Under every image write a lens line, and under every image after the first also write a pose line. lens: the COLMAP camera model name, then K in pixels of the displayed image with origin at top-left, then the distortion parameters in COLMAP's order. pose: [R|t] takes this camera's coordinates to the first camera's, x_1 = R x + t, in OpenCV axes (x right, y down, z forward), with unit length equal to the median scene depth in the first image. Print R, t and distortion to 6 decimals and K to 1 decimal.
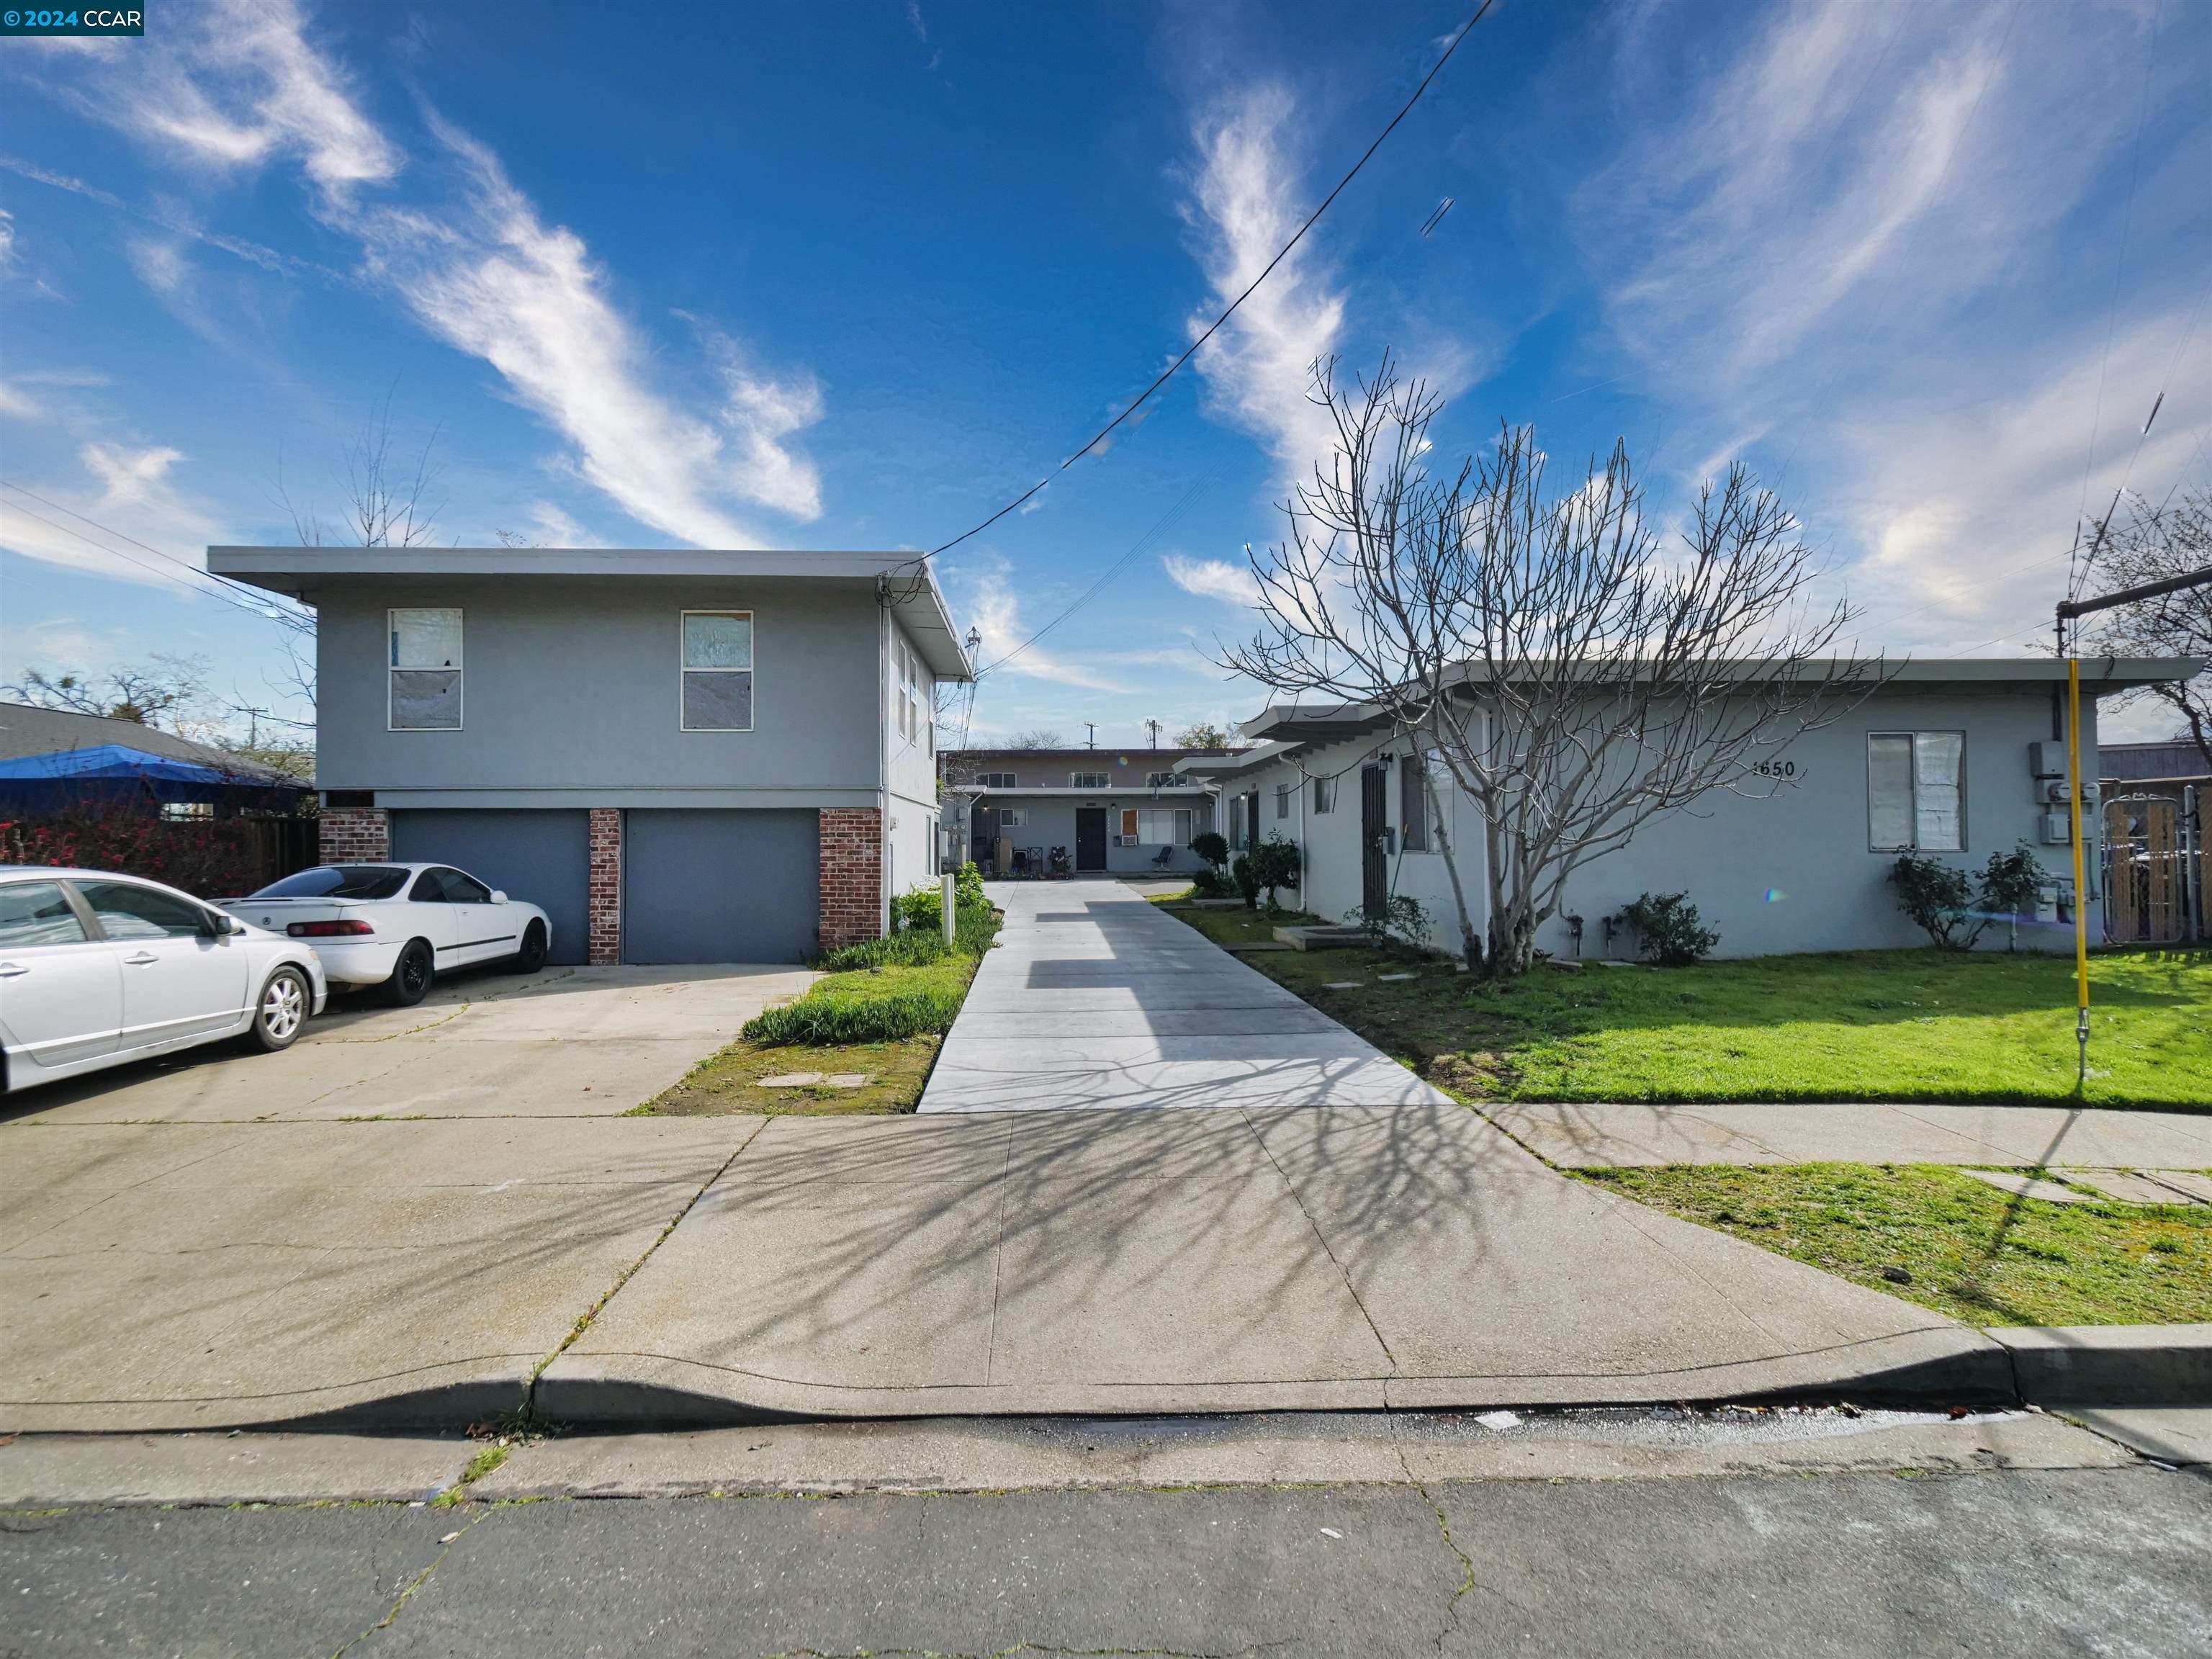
lens RADIAL K [[1129.6, 0, 1097.1], [0, 1129.6, 819.2], [0, 0, 1]] dist [0.001408, -0.000289]
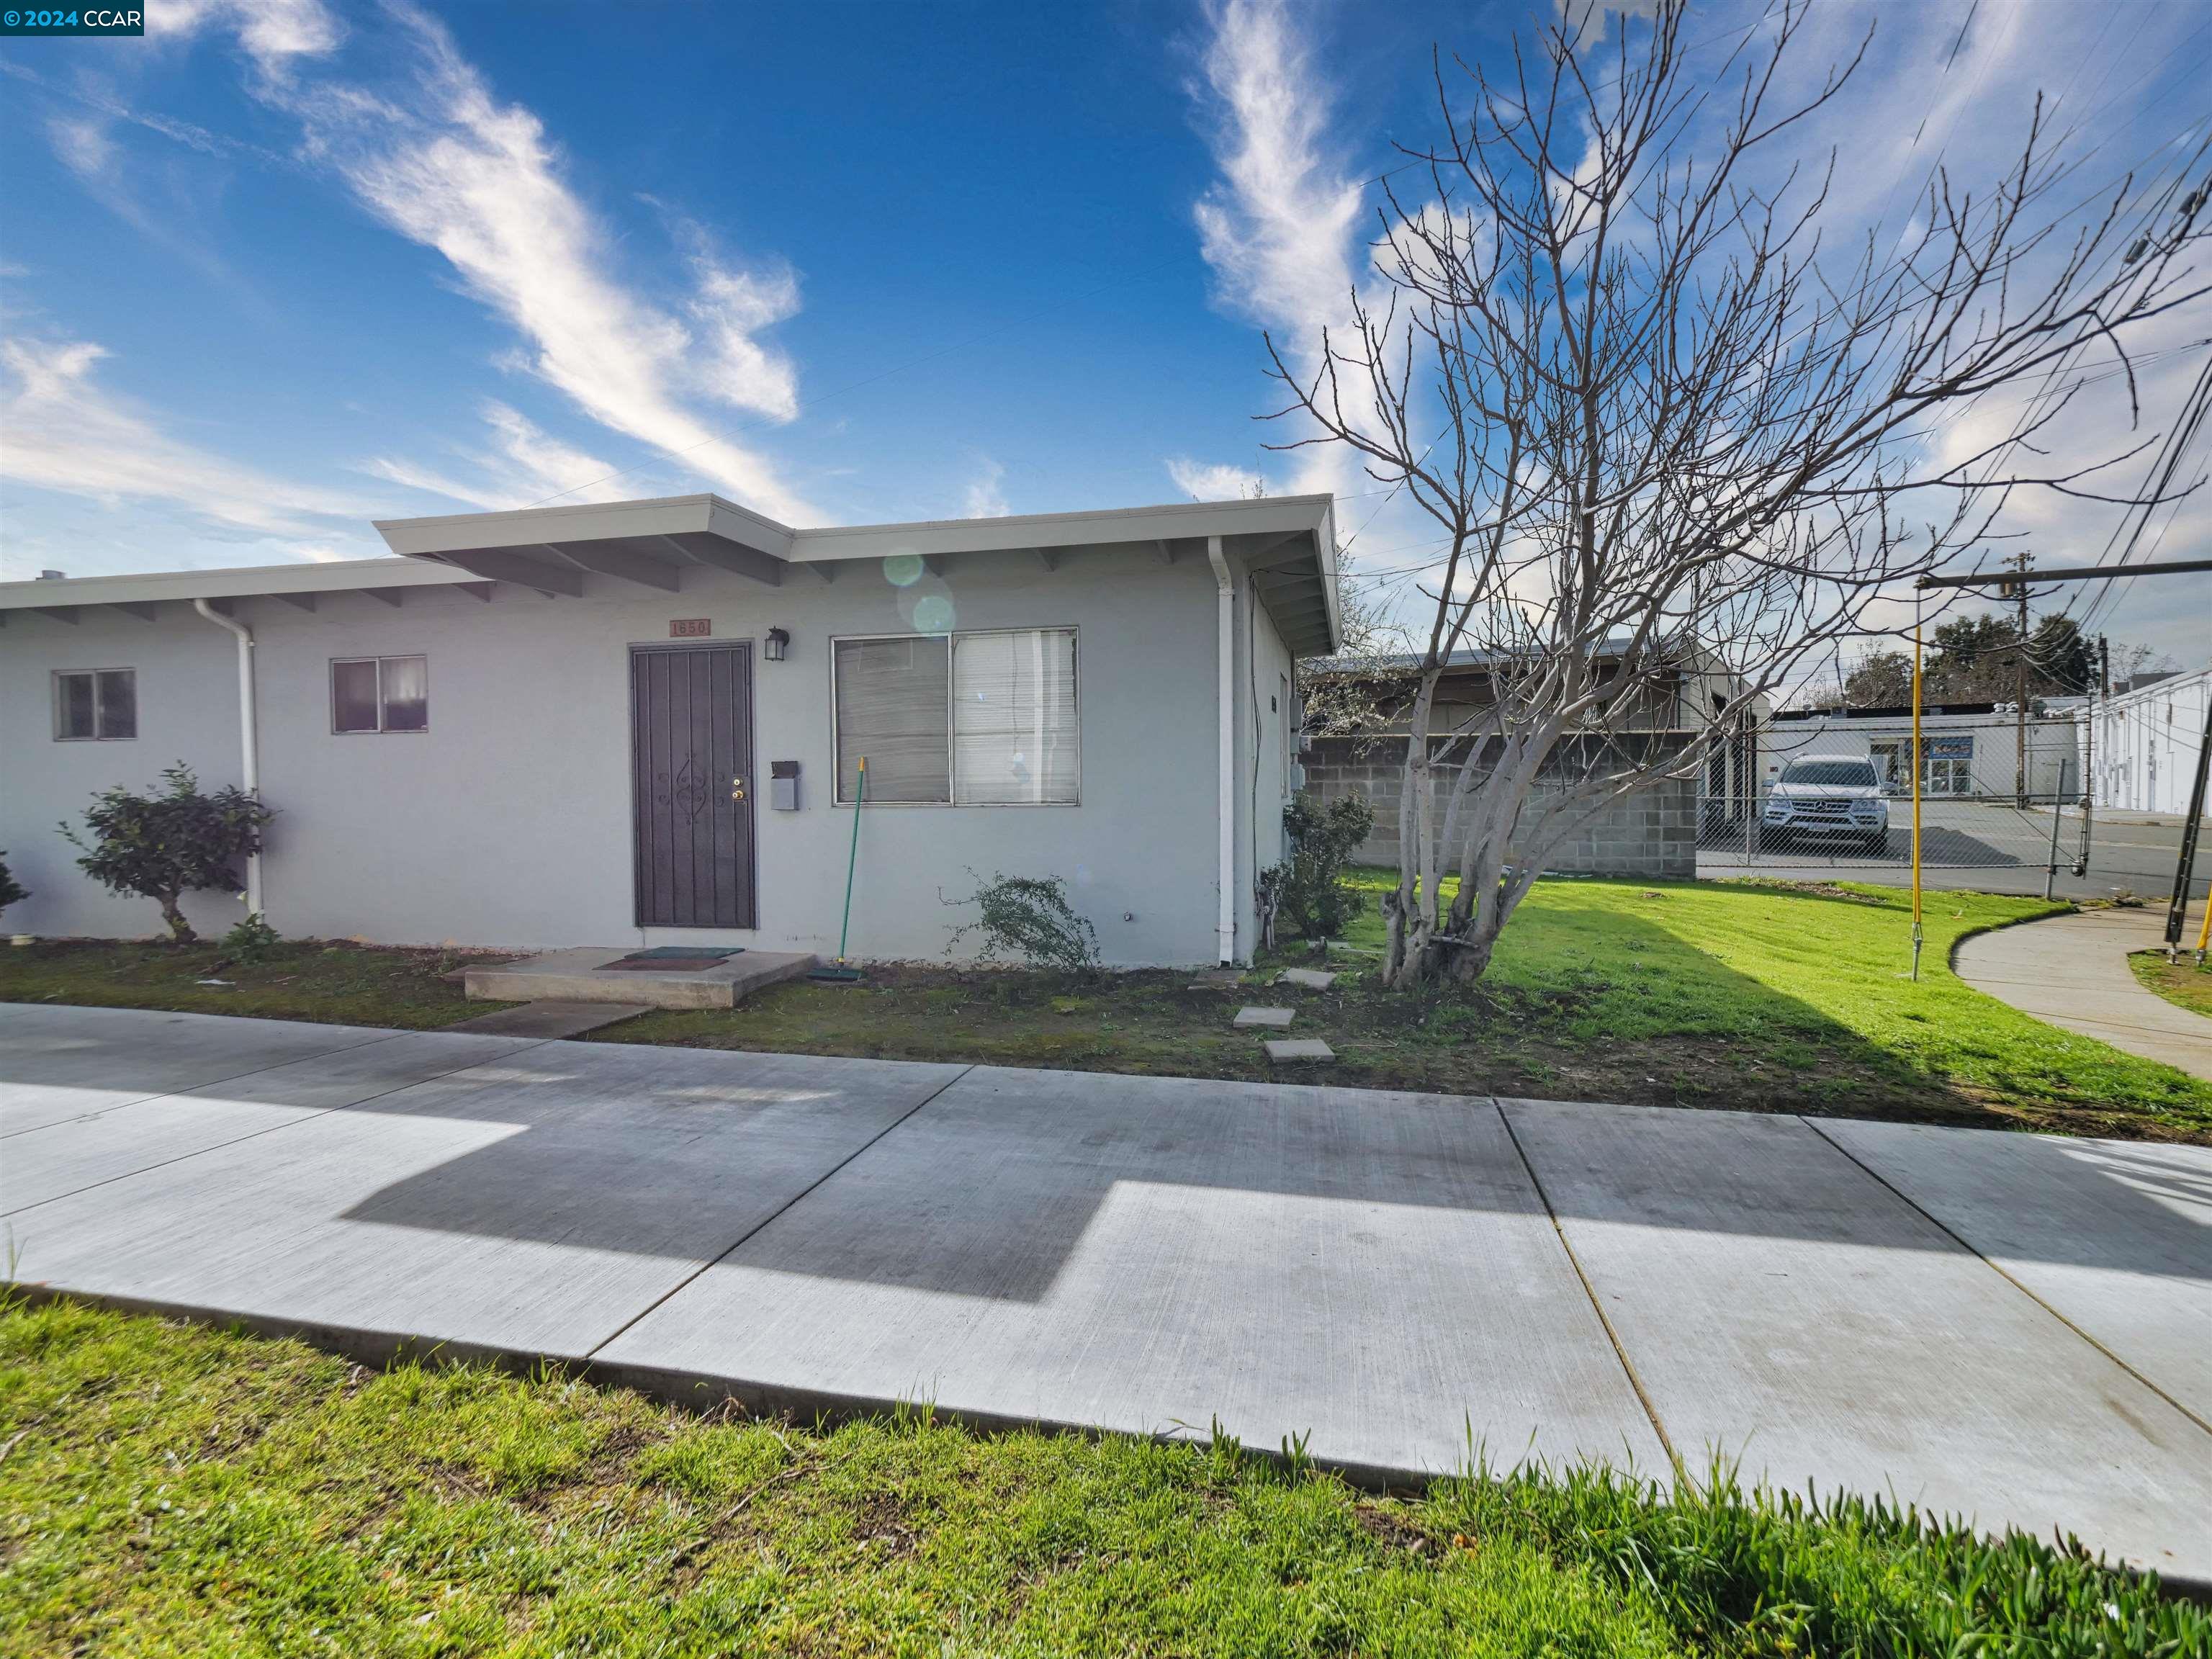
lens RADIAL K [[1158.9, 0, 1071.4], [0, 1158.9, 815.4], [0, 0, 1]] dist [0.006195, 0.000257]
pose [[0.290039, -0.018440, 0.956837, -0.319410], [-0.013937, 0.999627, 0.023489, 0.023389], [-0.956913, -0.020148, 0.289674, 0.895032]]
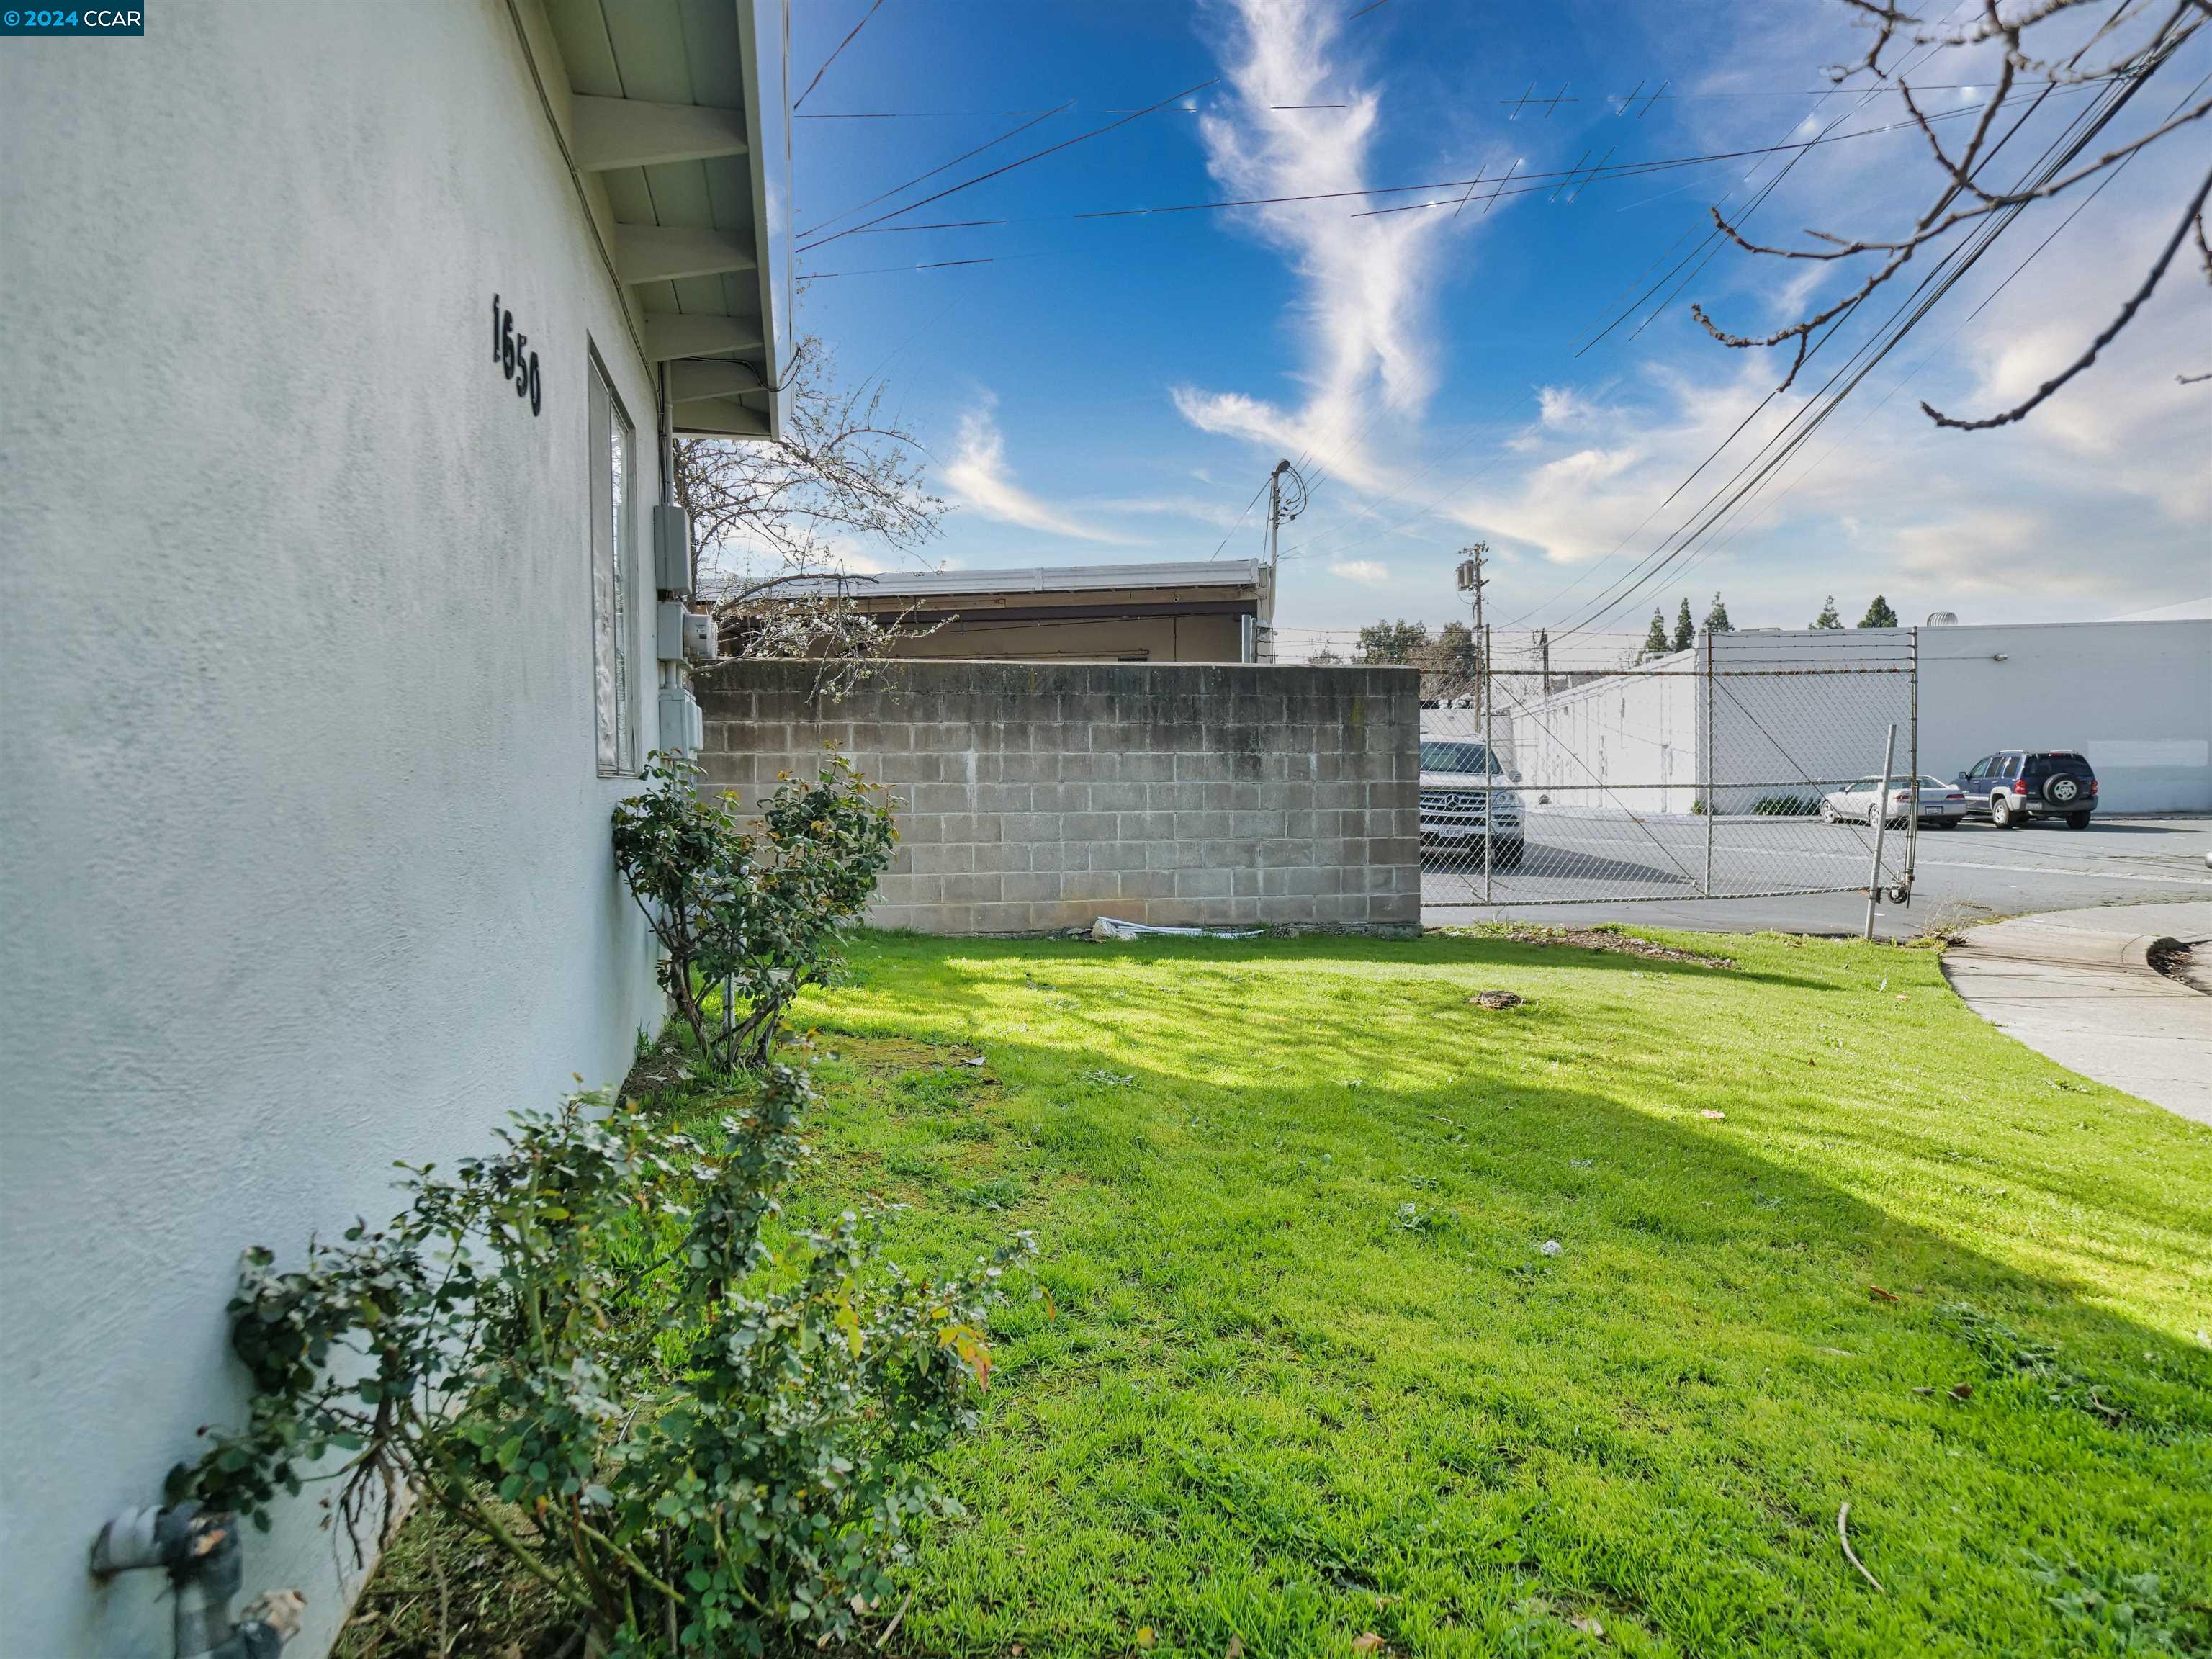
lens RADIAL K [[1347.3, 0, 1090.8], [0, 1347.3, 831.5], [0, 0, 1]] dist [-0.026205, -0.000167]
pose [[-0.158258, -0.027779, 0.987007, 0.343207], [-0.011424, 0.999589, 0.026301, 0.033566], [-0.987332, -0.007113, -0.158511, 0.943626]]
